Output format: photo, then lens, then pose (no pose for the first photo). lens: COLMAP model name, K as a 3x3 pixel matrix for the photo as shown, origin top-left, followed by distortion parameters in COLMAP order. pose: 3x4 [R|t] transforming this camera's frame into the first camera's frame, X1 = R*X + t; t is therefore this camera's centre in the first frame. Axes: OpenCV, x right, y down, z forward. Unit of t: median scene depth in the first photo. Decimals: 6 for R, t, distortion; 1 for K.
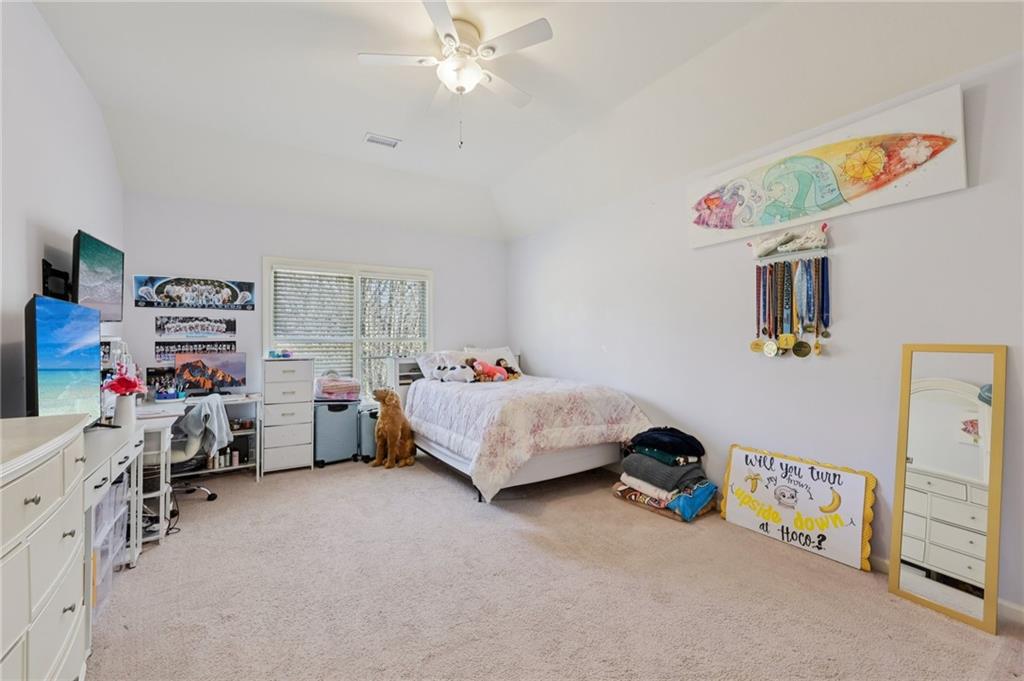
lens RADIAL K [[412.4, 0, 505.2], [0, 412.4, 339.2], [0, 0, 1]] dist [0.002114, 0.000494]
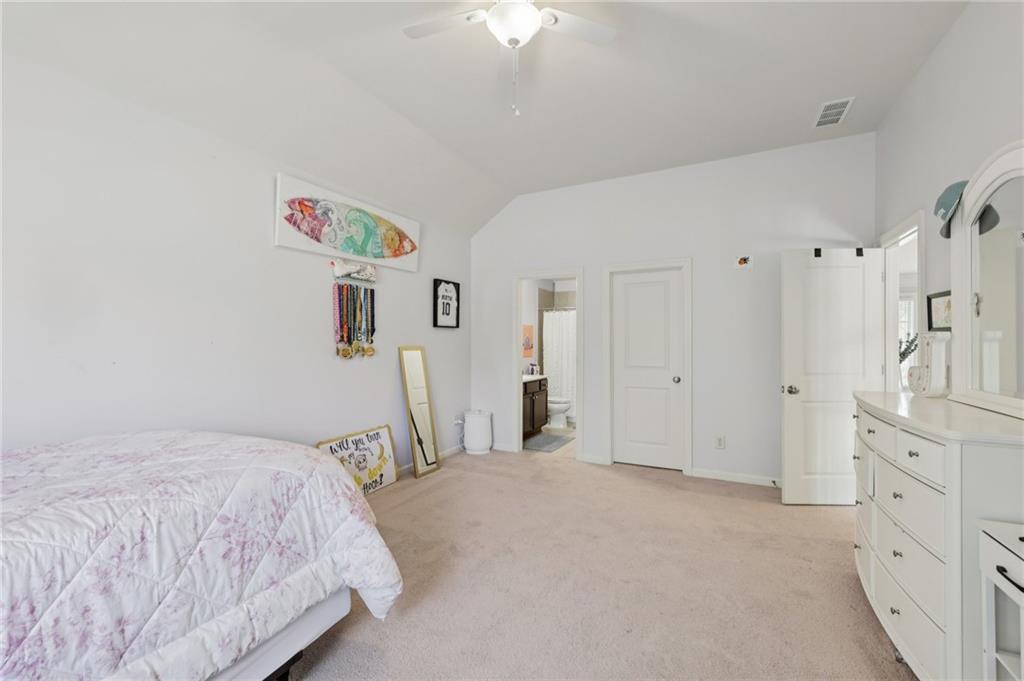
lens RADIAL K [[412.4, 0, 505.2], [0, 412.4, 339.2], [0, 0, 1]] dist [0.002114, 0.000494]
pose [[-0.507512, 0.002053, 0.861642, -0.696461], [0.001949, 0.999997, -0.001235, -0.014707], [-0.861643, 0.001053, -0.507514, 1.256352]]
